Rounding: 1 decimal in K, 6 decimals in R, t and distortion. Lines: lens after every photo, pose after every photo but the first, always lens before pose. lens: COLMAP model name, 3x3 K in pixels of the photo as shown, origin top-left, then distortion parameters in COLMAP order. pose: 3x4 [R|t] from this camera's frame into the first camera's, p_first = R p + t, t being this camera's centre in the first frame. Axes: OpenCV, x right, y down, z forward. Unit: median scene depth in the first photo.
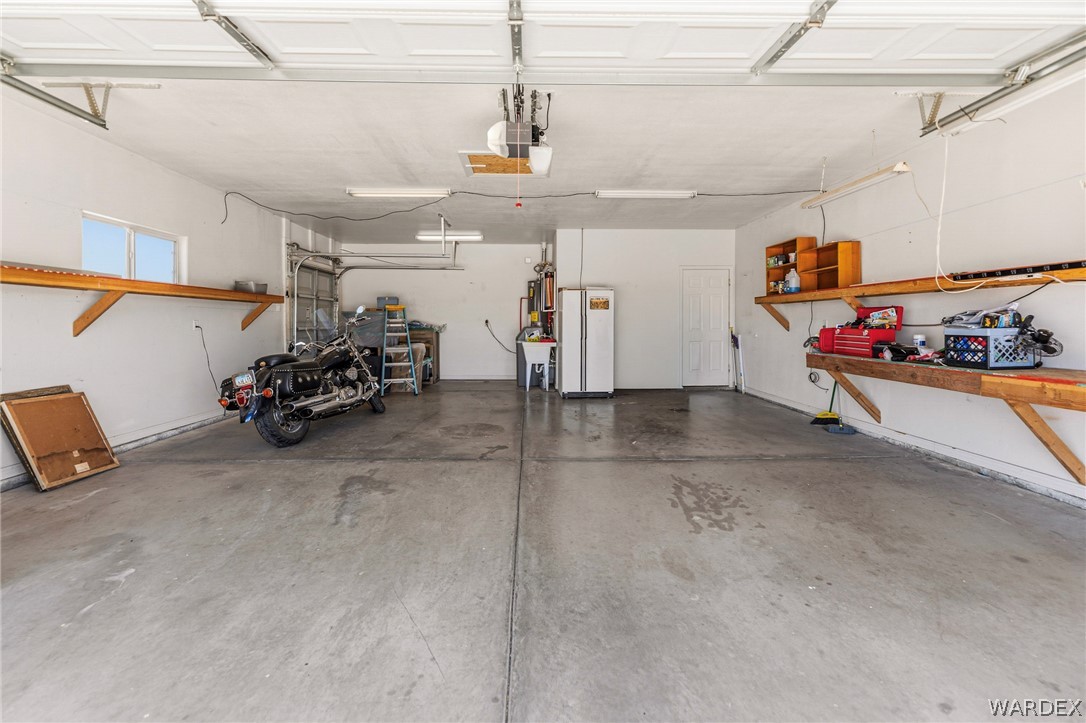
lens RADIAL K [[437.0, 0, 540.2], [0, 437.0, 359.6], [0, 0, 1]] dist [-0.000389, -0.000070]
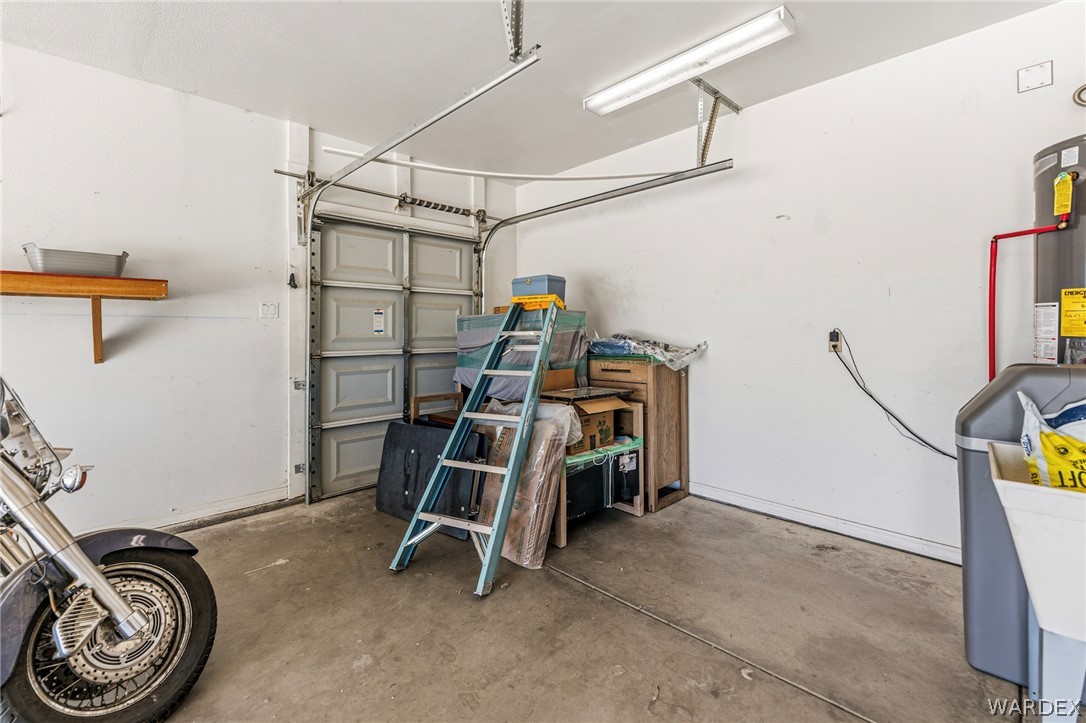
lens RADIAL K [[471.1, 0, 541.6], [0, 471.1, 330.8], [0, 0, 1]] dist [-0.001110, -0.000252]
pose [[0.680822, -0.009812, -0.732383, -0.028151], [-0.055115, 0.996389, -0.064584, -0.069190], [0.730373, 0.084336, 0.677823, 0.745533]]
